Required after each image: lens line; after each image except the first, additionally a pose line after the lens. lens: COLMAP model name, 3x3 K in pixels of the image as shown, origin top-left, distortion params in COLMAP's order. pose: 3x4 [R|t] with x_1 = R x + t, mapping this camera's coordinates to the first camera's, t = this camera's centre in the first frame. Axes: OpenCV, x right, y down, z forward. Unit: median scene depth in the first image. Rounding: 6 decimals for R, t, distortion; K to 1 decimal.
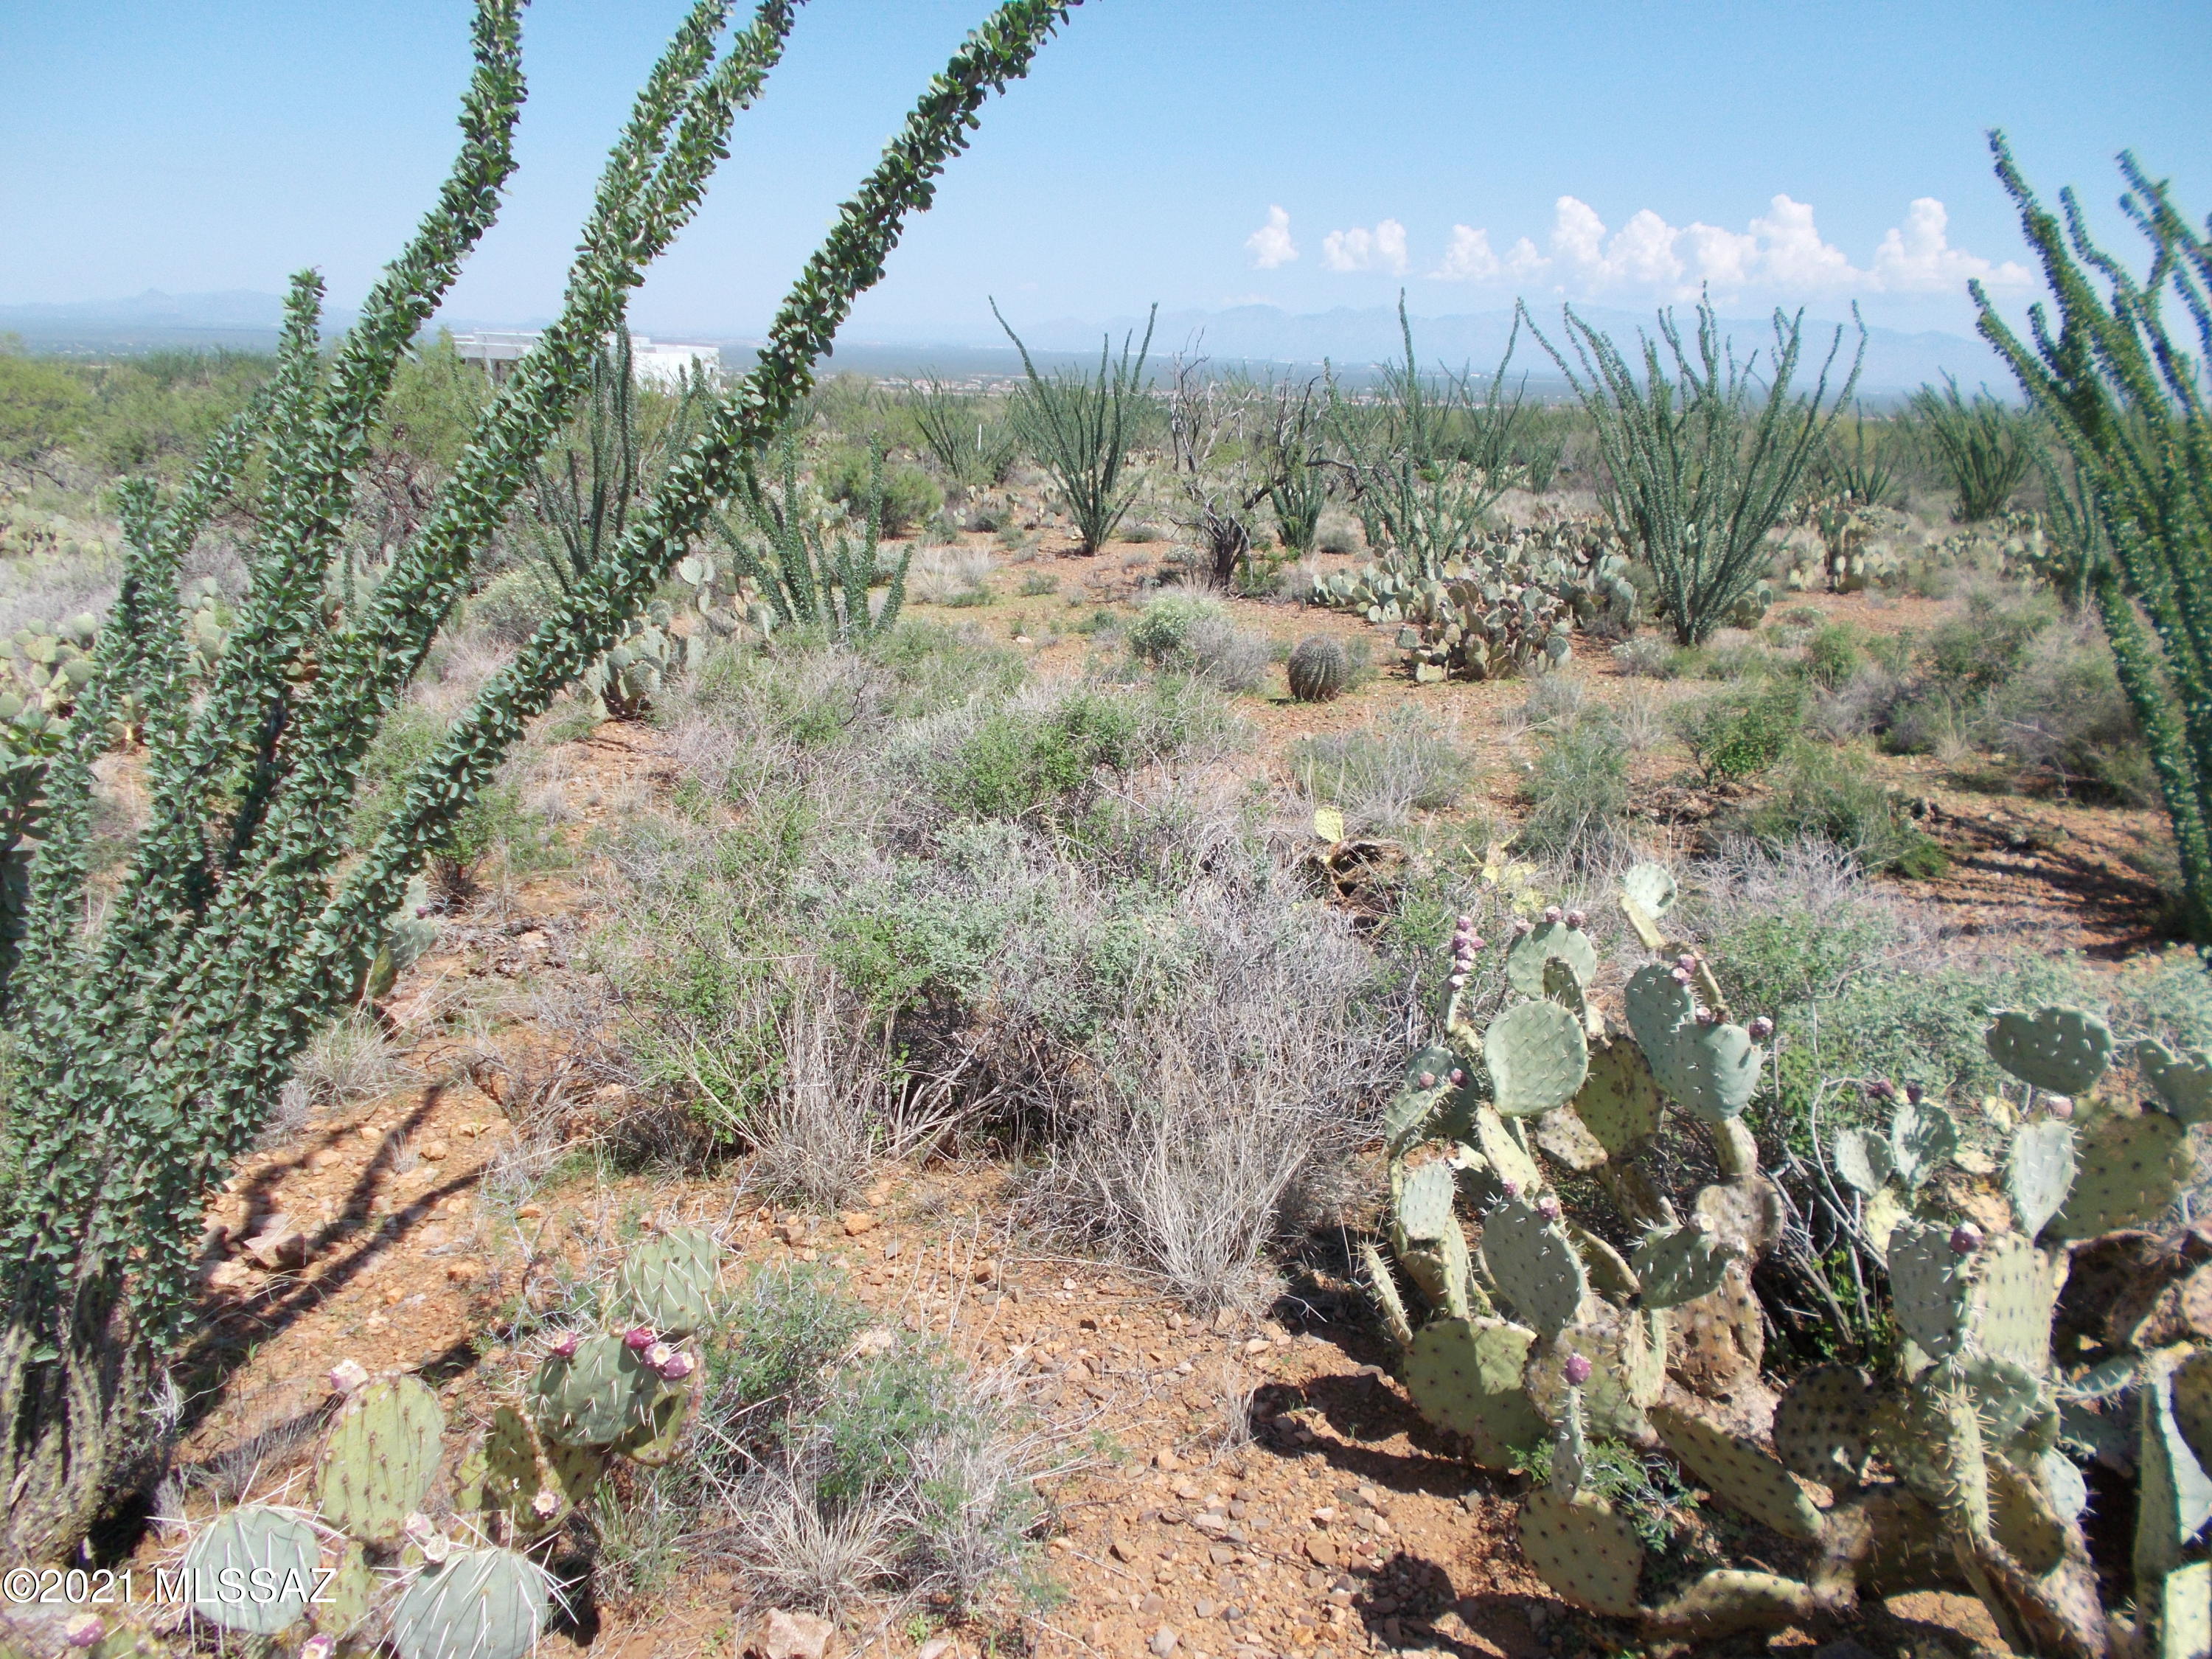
lens RADIAL K [[1697.7, 0, 1079.6], [0, 1697.7, 808.4], [0, 0, 1]] dist [0.026631, -0.036159]
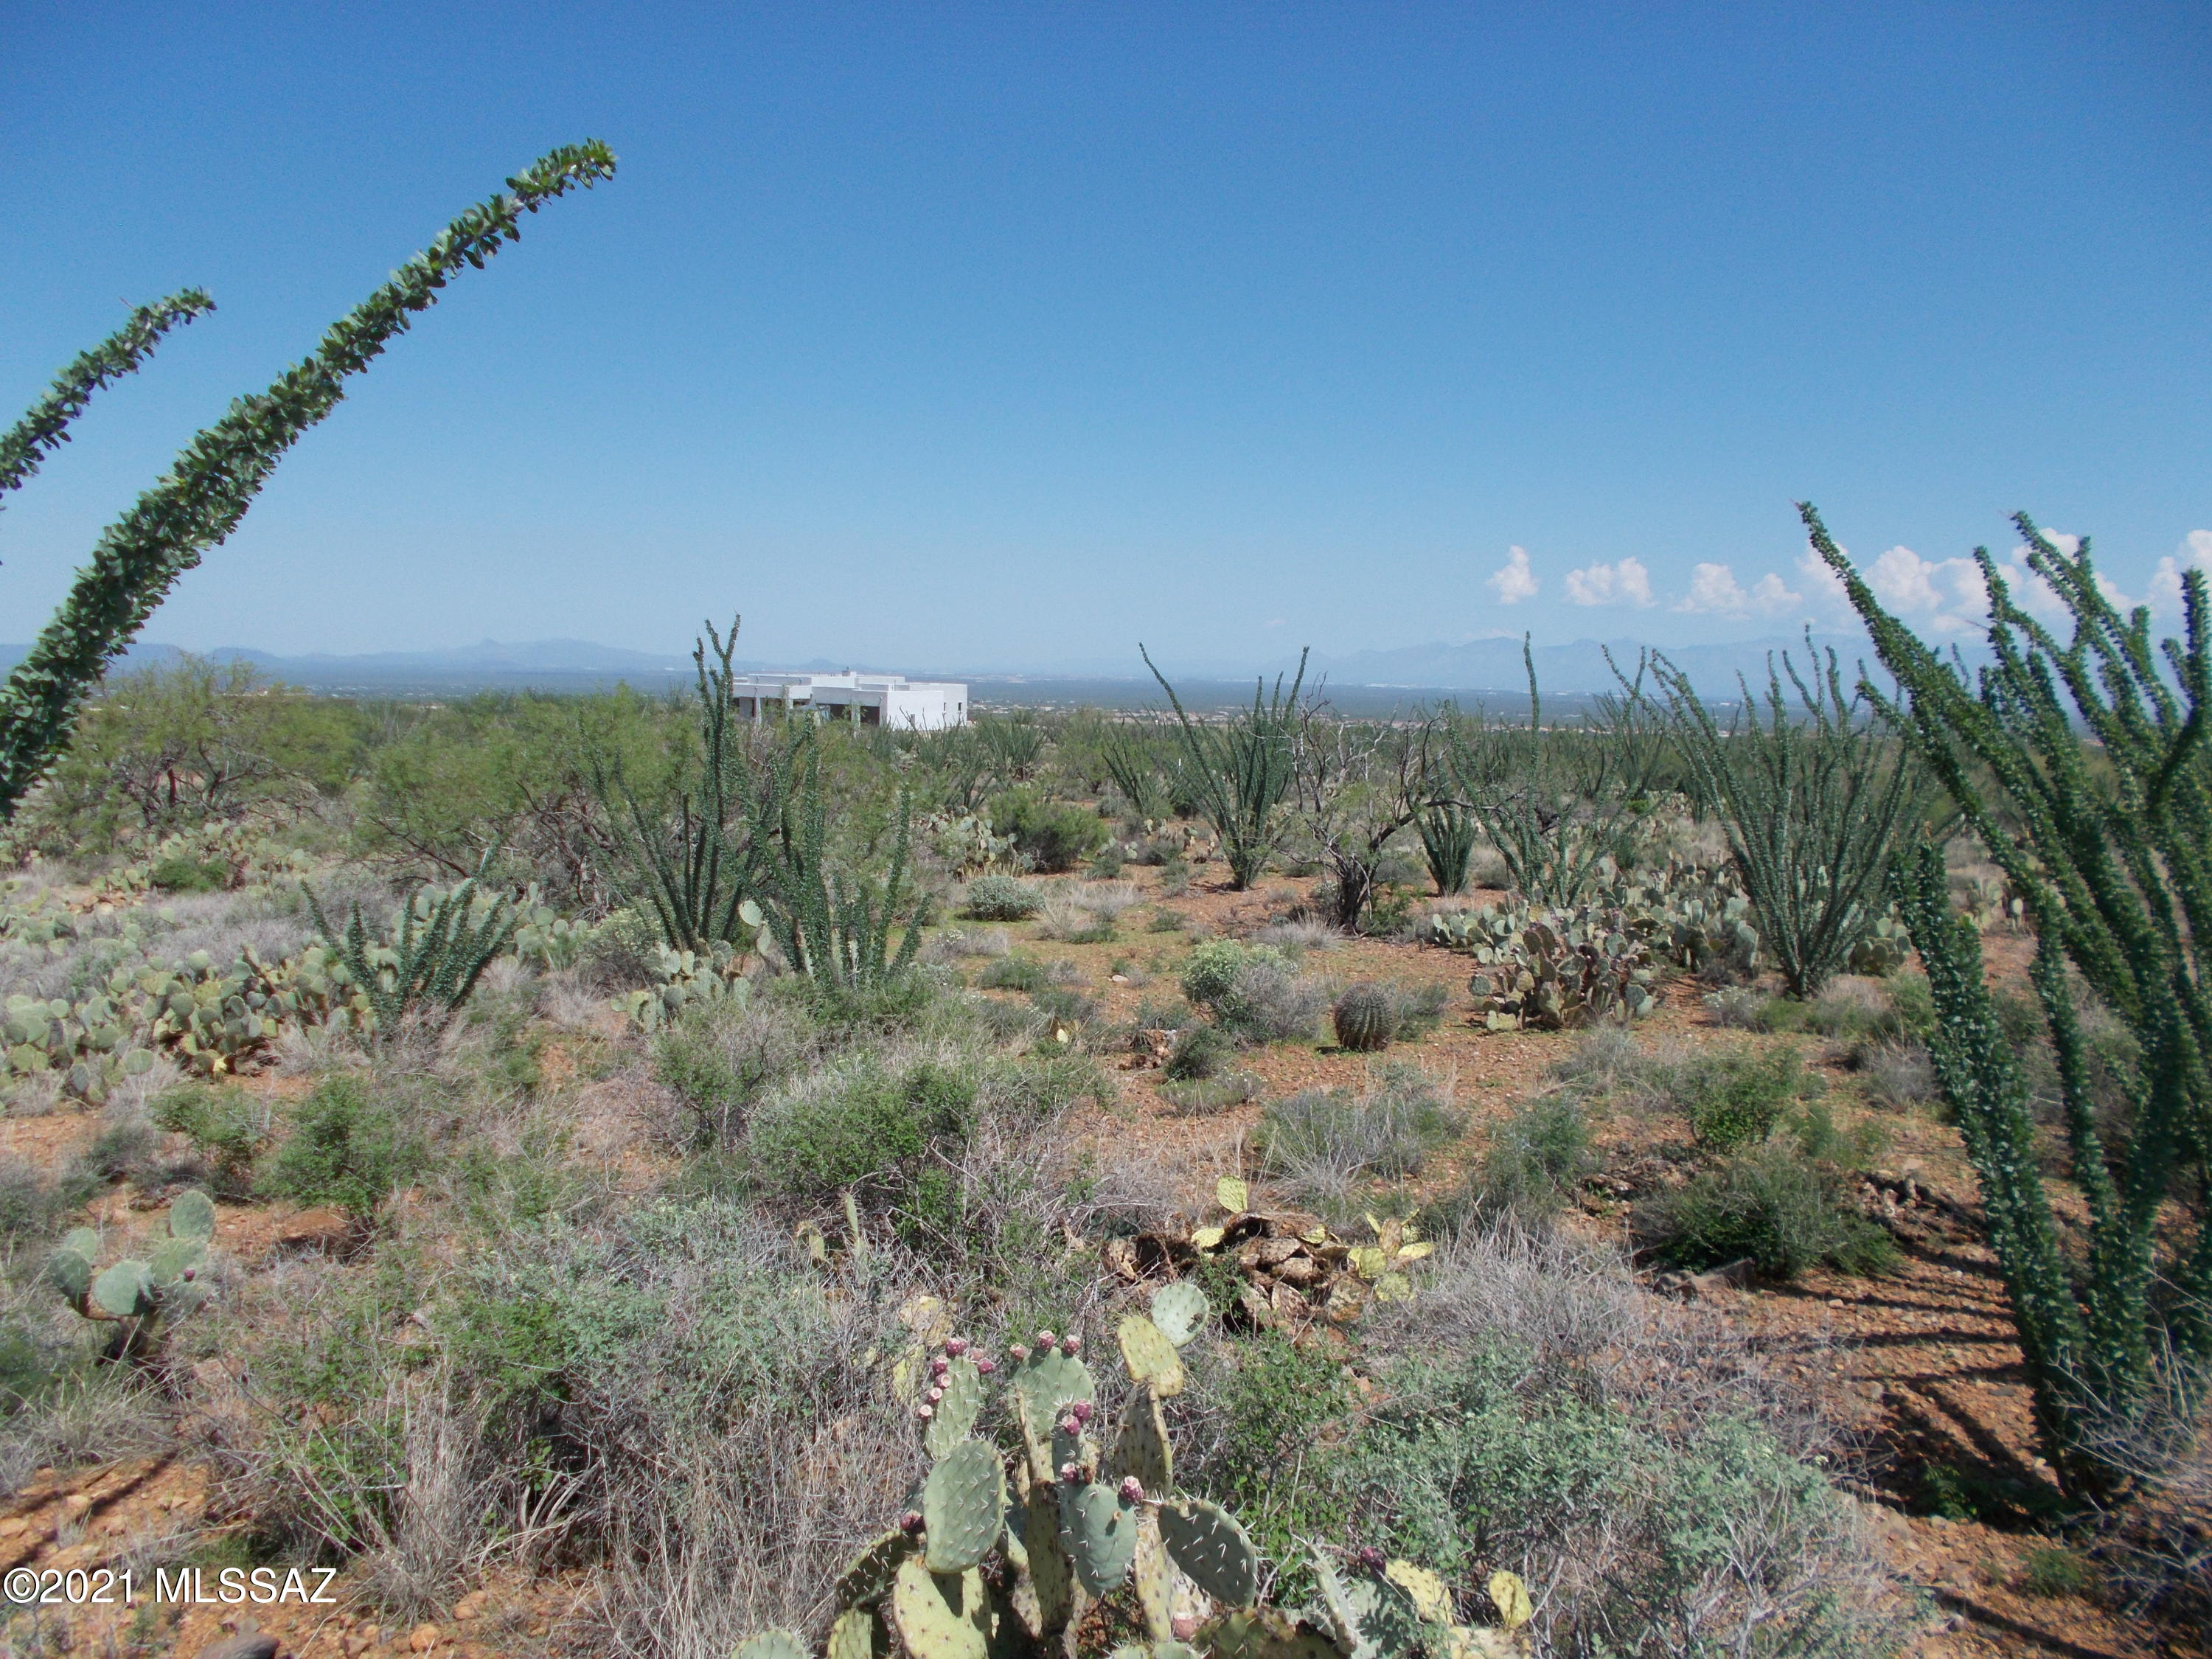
lens RADIAL K [[1697.7, 0, 1170.9], [0, 1697.7, 826.7], [0, 0, 1]] dist [0.026631, -0.036159]
pose [[0.992190, 0.001008, -0.124736, 0.135339], [-0.022834, 0.984538, -0.173674, -0.015871], [0.122632, 0.175165, 0.976872, 0.012975]]
